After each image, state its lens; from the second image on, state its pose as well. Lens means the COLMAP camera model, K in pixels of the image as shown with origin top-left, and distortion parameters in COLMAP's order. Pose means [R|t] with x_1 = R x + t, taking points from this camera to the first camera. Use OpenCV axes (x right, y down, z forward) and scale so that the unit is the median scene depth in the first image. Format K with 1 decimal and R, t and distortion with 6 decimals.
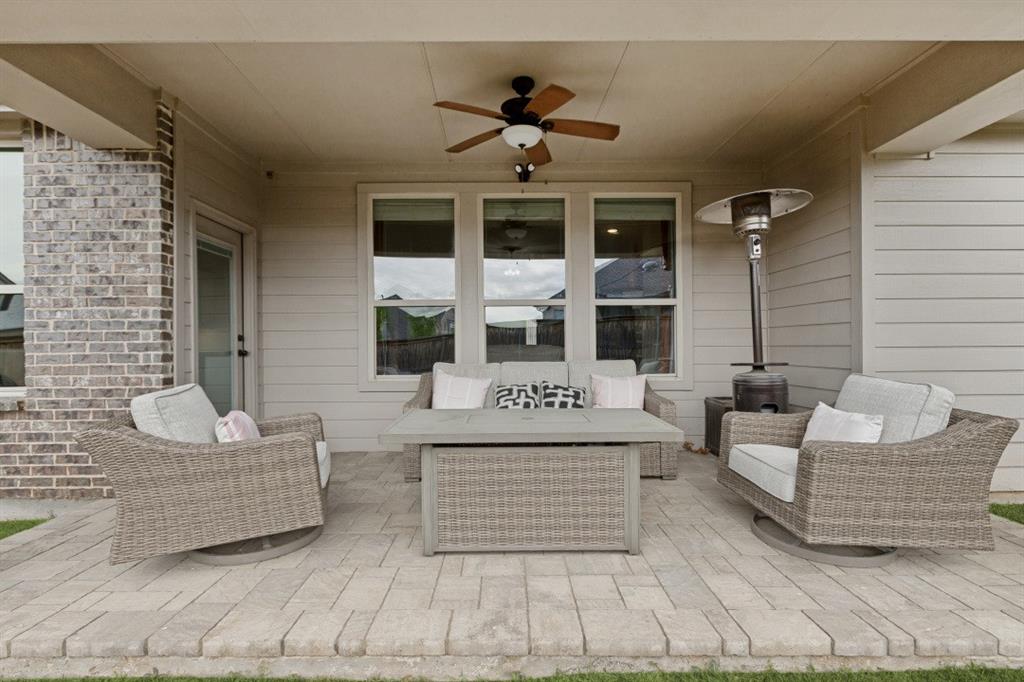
lens RADIAL K [[467.2, 0, 512.9], [0, 467.2, 342.6], [0, 0, 1]] dist [-0.007047, -0.001859]
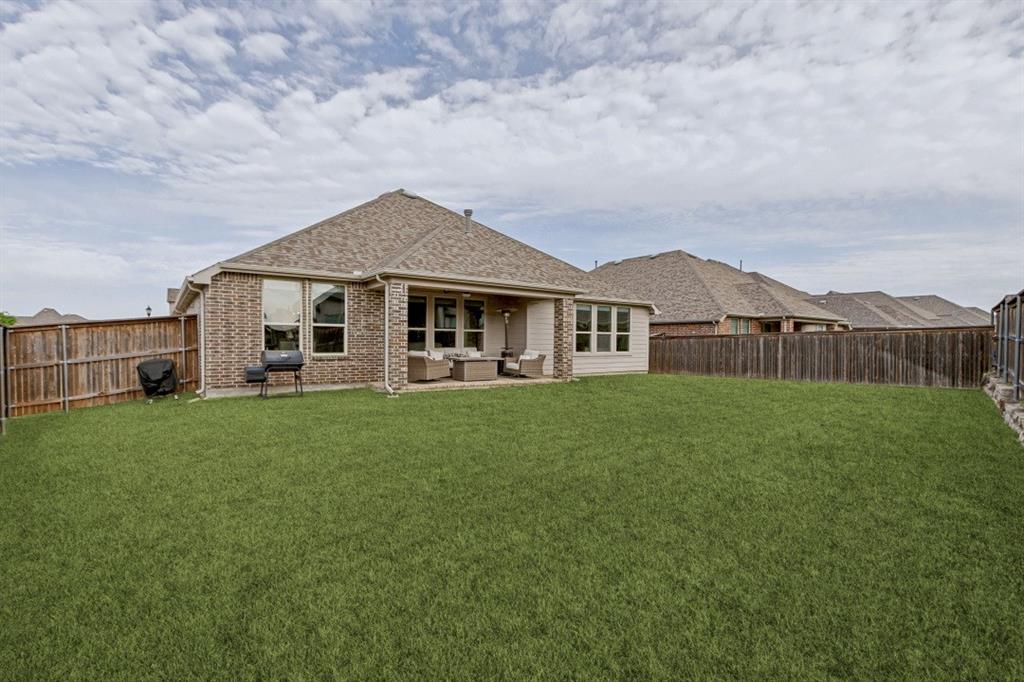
lens RADIAL K [[467.2, 0, 514.4], [0, 467.2, 345.2], [0, 0, 1]] dist [-0.007047, -0.001859]
pose [[0.788177, 0.008678, 0.615387, -2.274974], [-0.014358, 0.999888, 0.004288, 0.002001], [-0.615281, -0.012216, 0.788213, -2.684294]]
